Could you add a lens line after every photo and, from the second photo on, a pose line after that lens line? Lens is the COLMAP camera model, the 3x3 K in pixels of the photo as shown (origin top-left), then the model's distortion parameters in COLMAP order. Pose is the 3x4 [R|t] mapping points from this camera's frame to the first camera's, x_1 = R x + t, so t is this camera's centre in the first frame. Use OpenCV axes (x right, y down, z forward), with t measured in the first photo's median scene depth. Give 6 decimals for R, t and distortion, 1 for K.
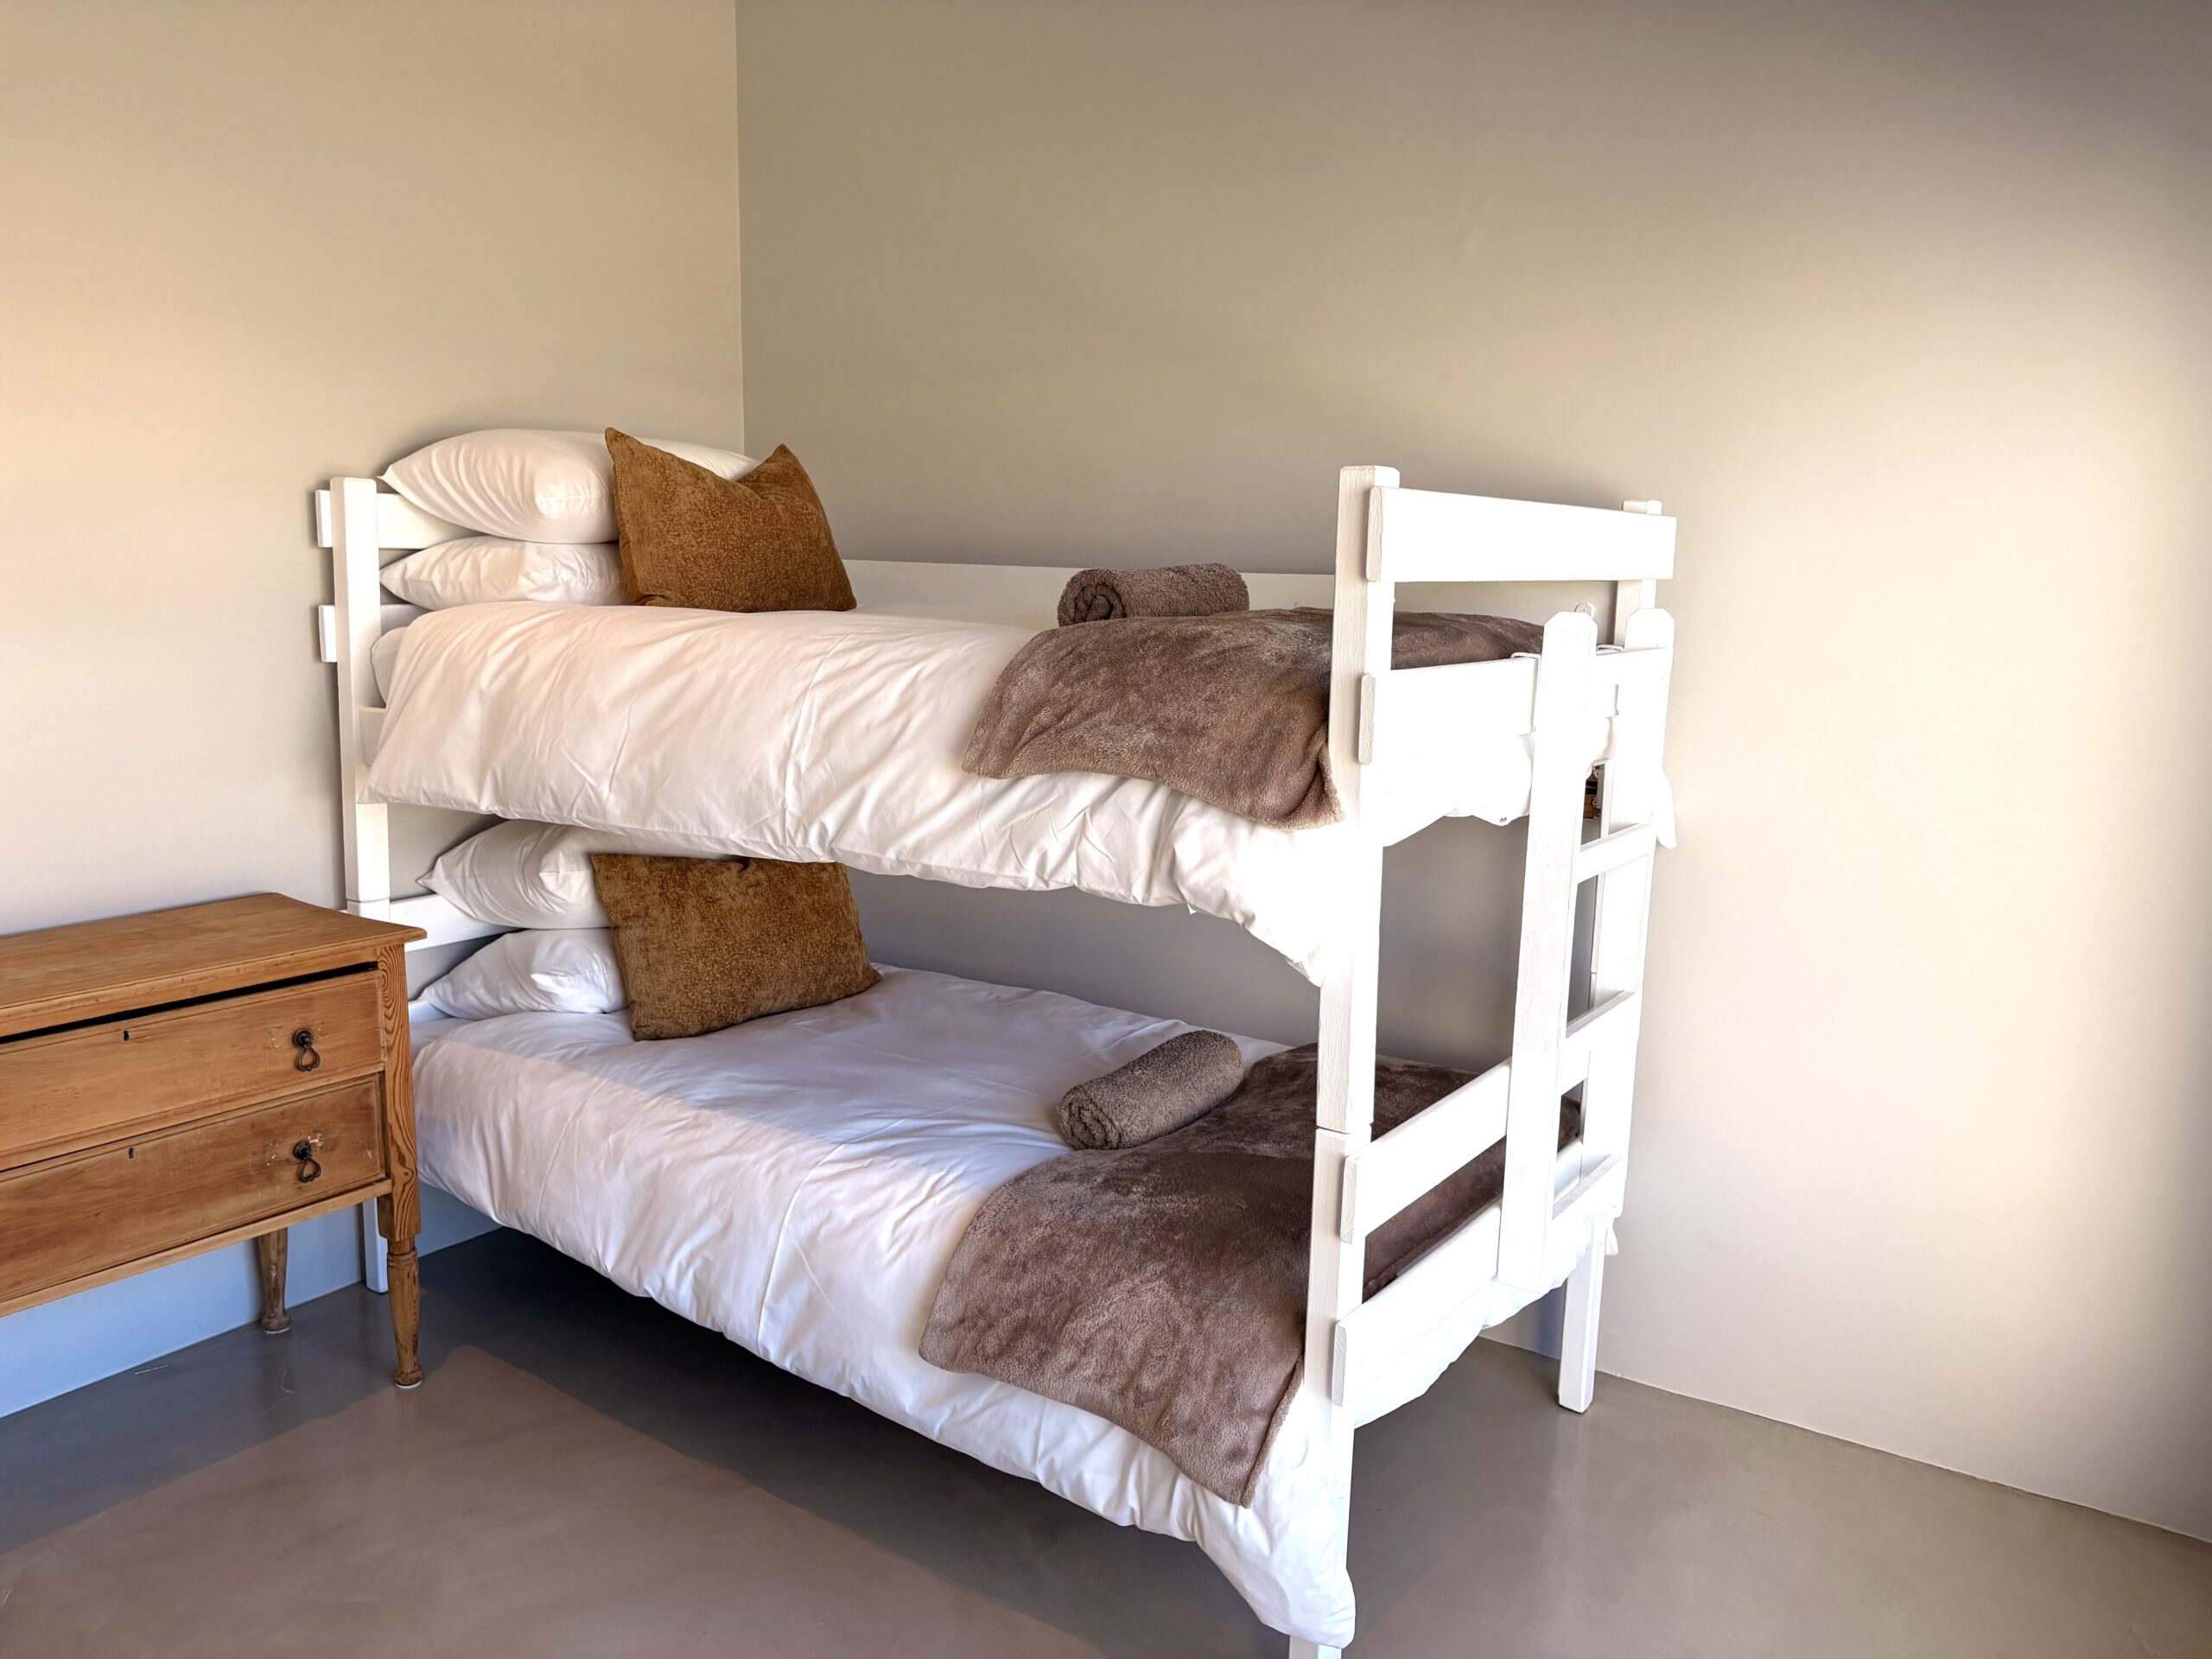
lens RADIAL K [[1680.0, 0, 1120.8], [0, 1680.0, 837.2], [0, 0, 1]] dist [0.064700, -0.068447]
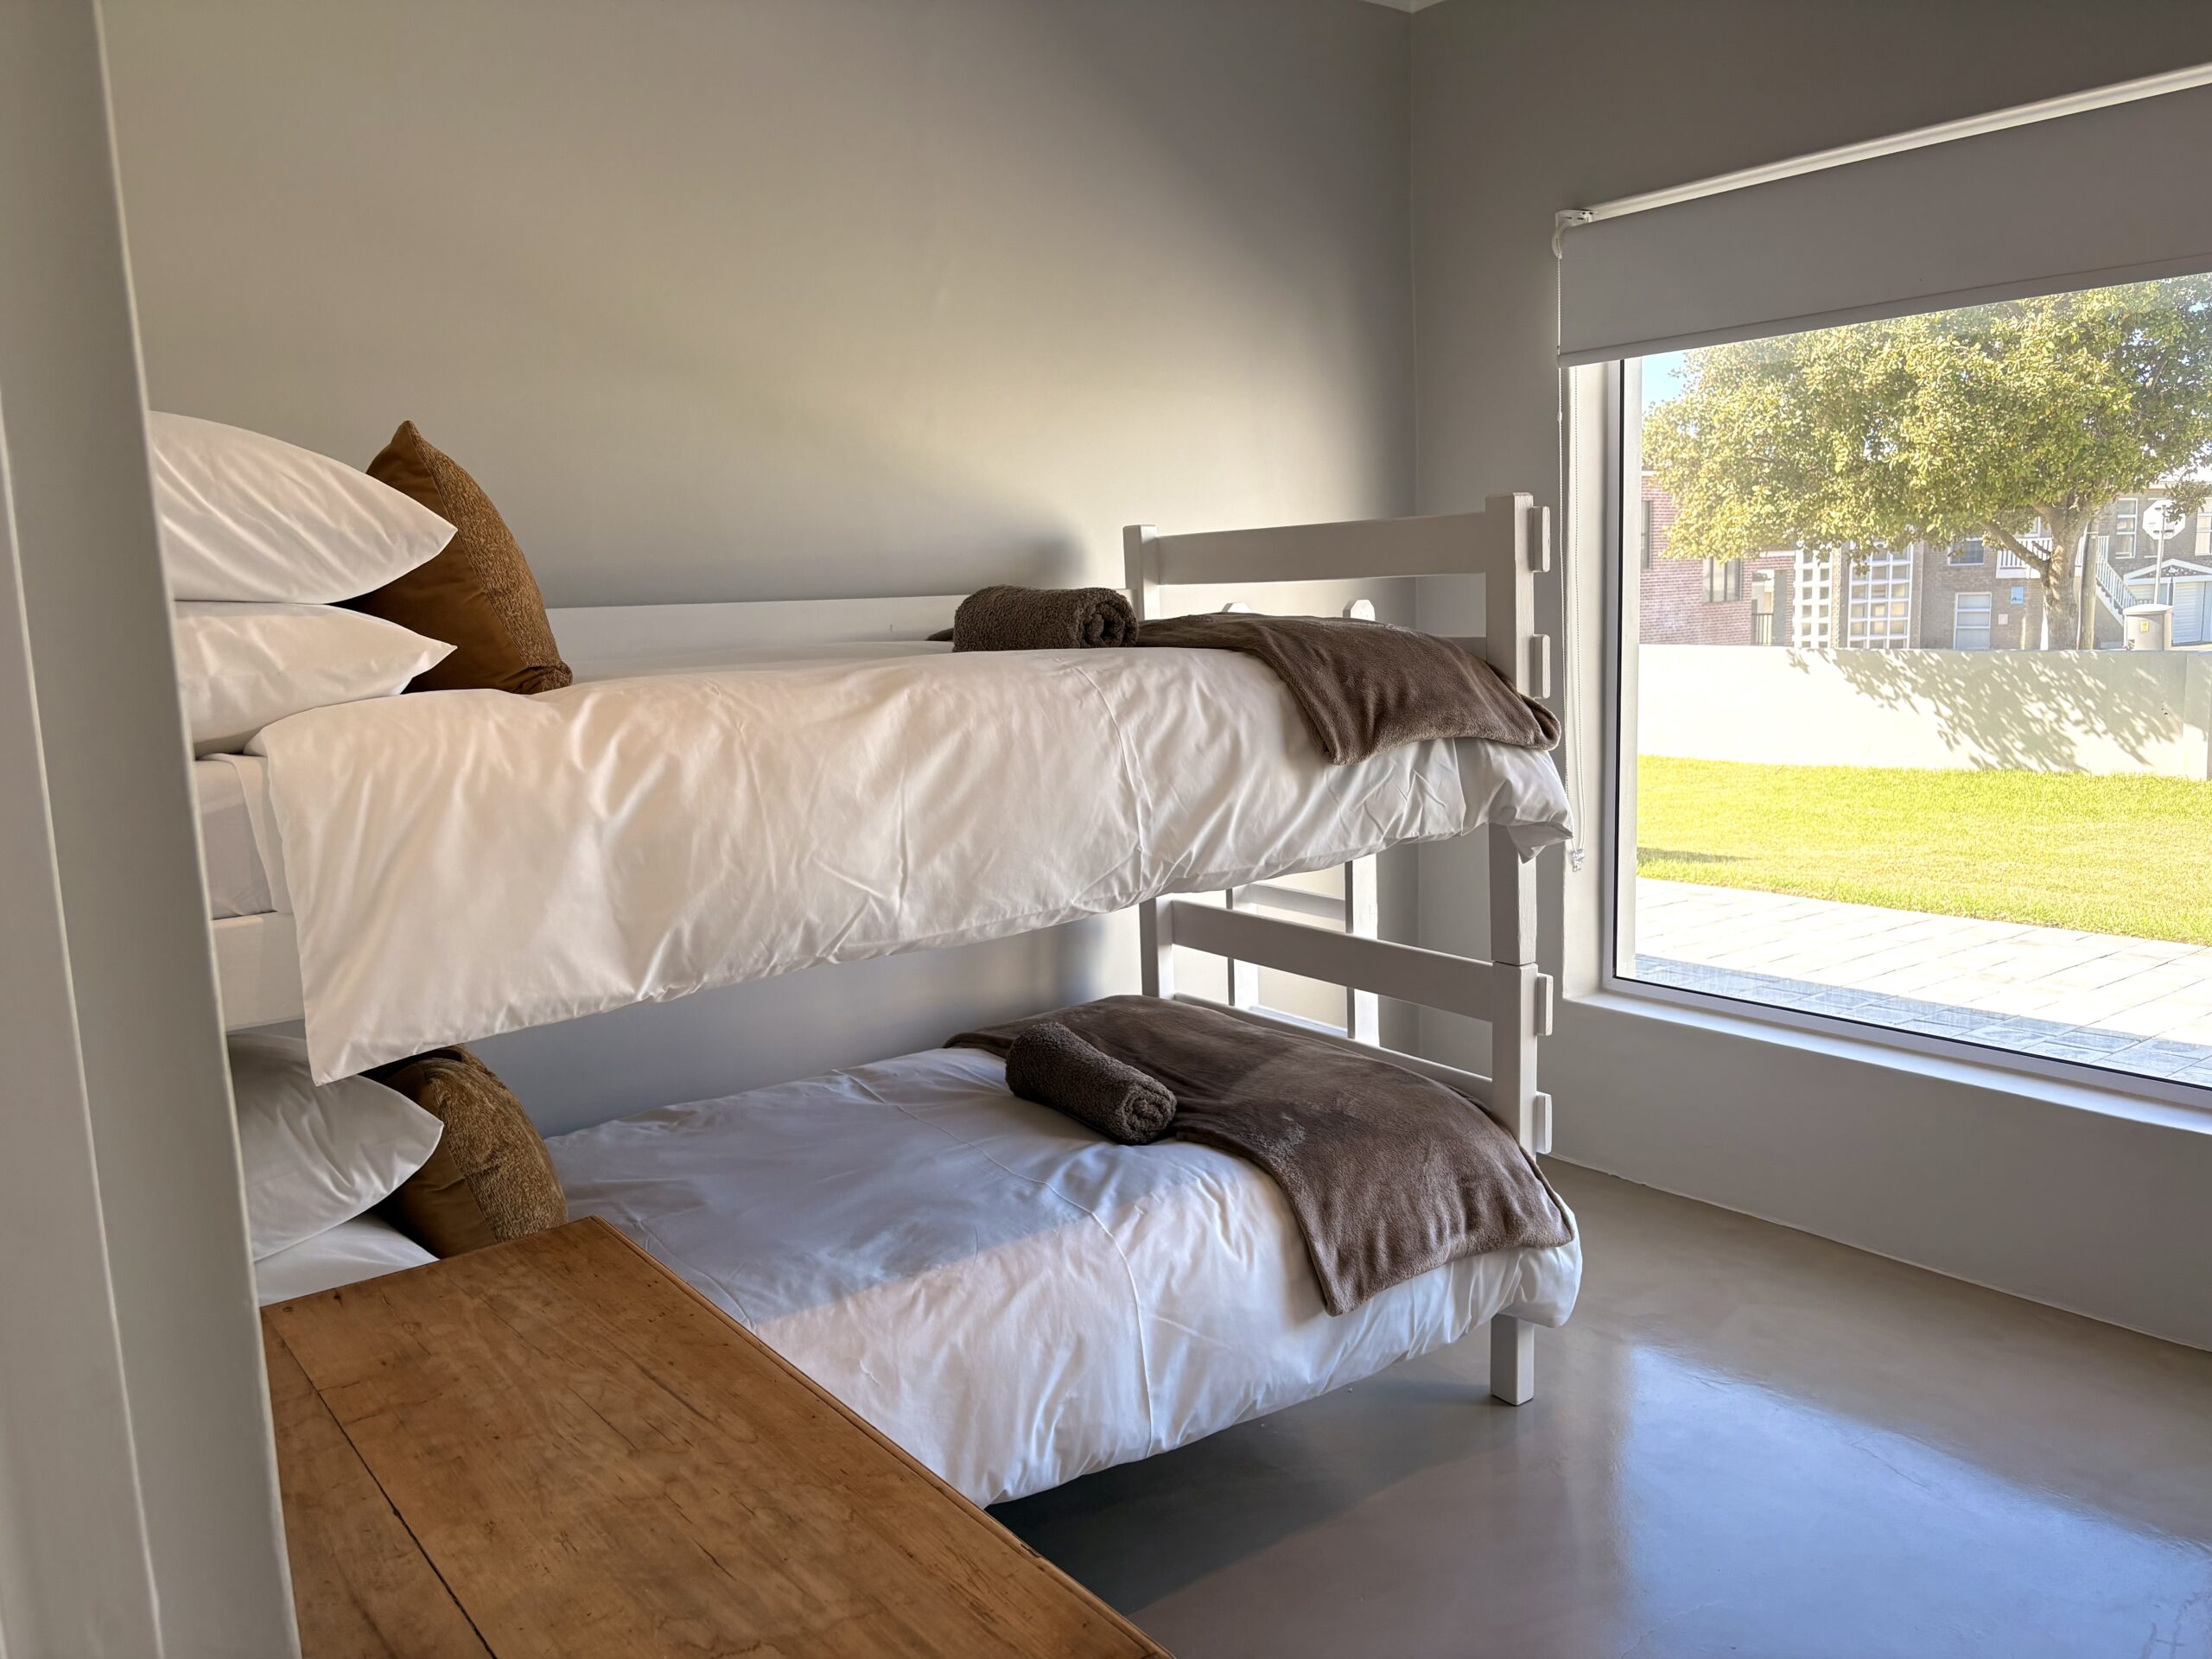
lens RADIAL K [[1680.0, 0, 1122.0], [0, 1680.0, 823.0], [0, 0, 1]] dist [0.064700, -0.068447]
pose [[0.310259, -0.169931, 0.935341, -1.017990], [0.199243, 0.973666, 0.110803, -0.130712], [-0.929538, 0.151983, 0.335946, 0.656204]]
